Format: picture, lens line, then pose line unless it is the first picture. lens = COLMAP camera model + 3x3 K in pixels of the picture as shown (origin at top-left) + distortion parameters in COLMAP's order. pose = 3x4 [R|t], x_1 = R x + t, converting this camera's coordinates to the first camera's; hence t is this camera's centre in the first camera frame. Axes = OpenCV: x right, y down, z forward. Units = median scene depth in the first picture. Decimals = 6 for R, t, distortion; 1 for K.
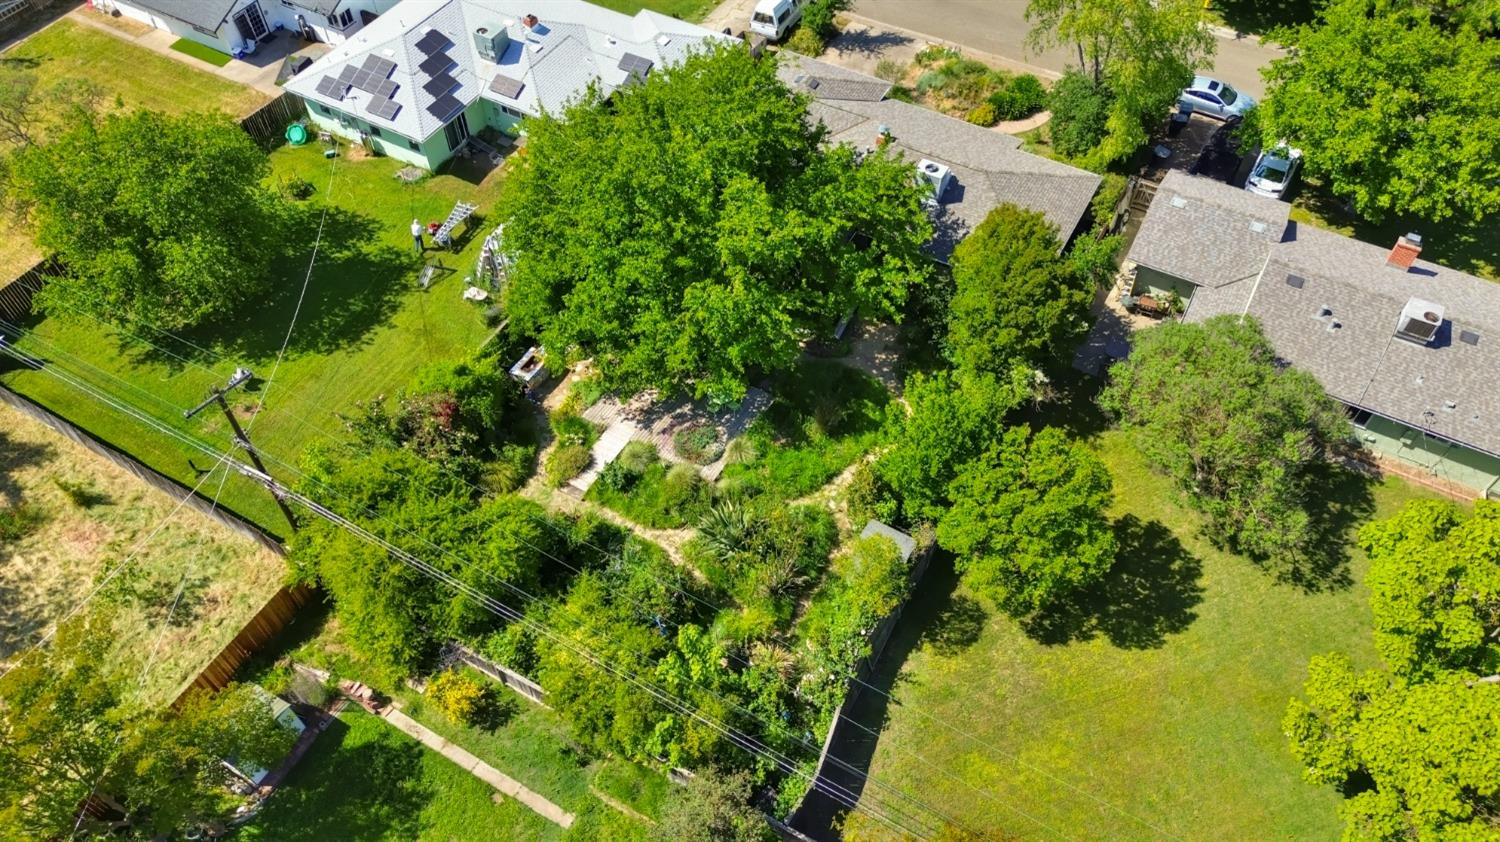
lens RADIAL K [[1078.1, 0, 752.2], [0, 1078.1, 417.6], [0, 0, 1]] dist [0.071006, -0.076692]
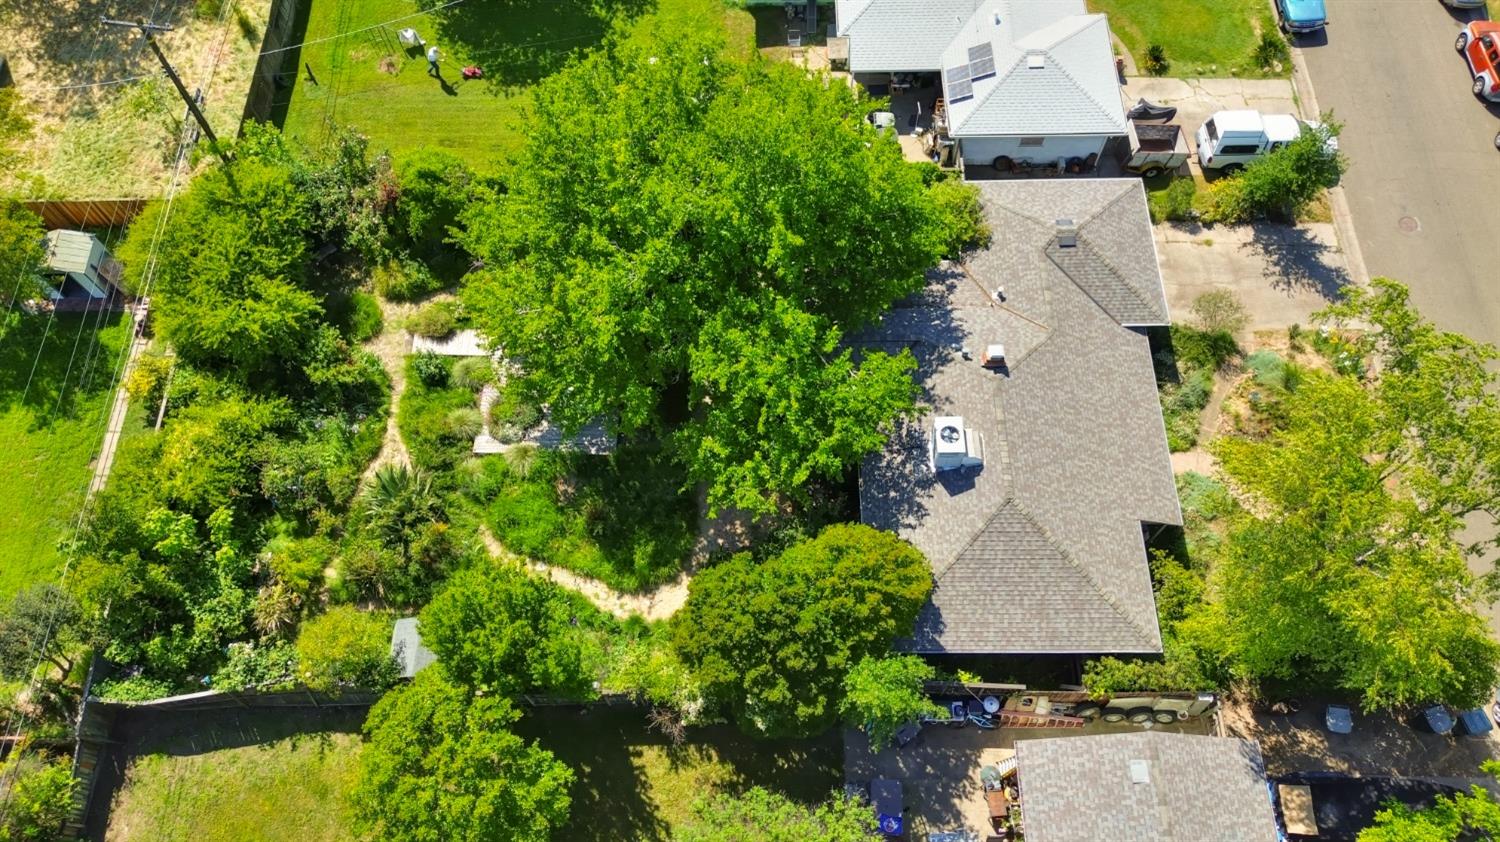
lens RADIAL K [[1078.1, 0, 752.2], [0, 1078.1, 417.6], [0, 0, 1]] dist [0.071006, -0.076692]
pose [[0.489706, 0.779257, -0.391085, 0.389013], [-0.671108, 0.623236, 0.401486, -0.455104], [0.556598, 0.065850, 0.828168, 0.348070]]
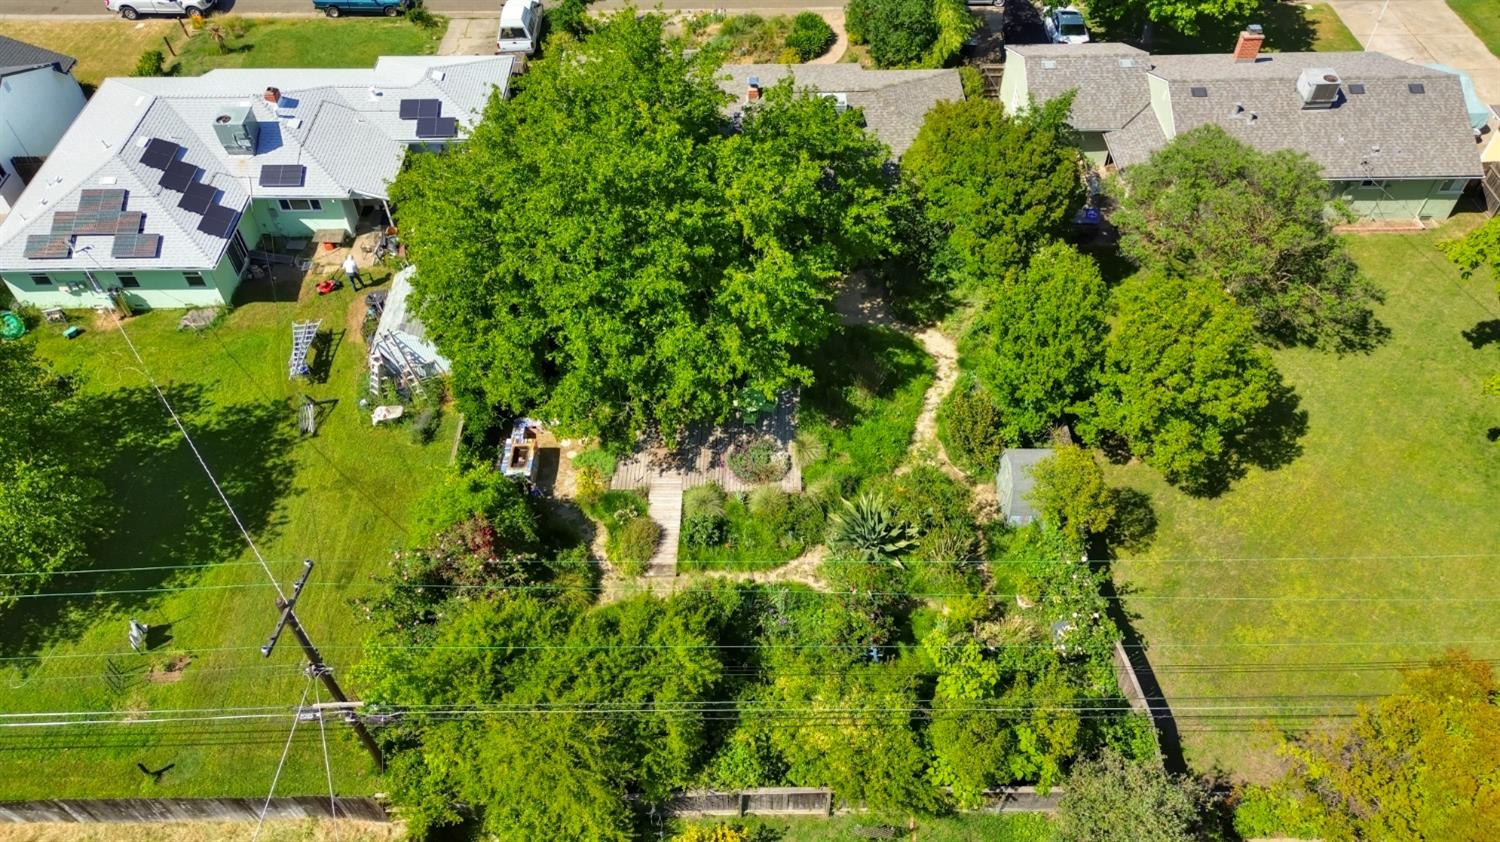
lens RADIAL K [[1065.9, 0, 750.0], [0, 1065.9, 421.0], [0, 0, 1]] dist [0.070572, -0.075599]
pose [[0.868336, -0.373176, 0.326699, -0.306790], [0.389323, 0.920941, 0.017171, -0.021202], [-0.307278, 0.112281, 0.944972, 0.197569]]
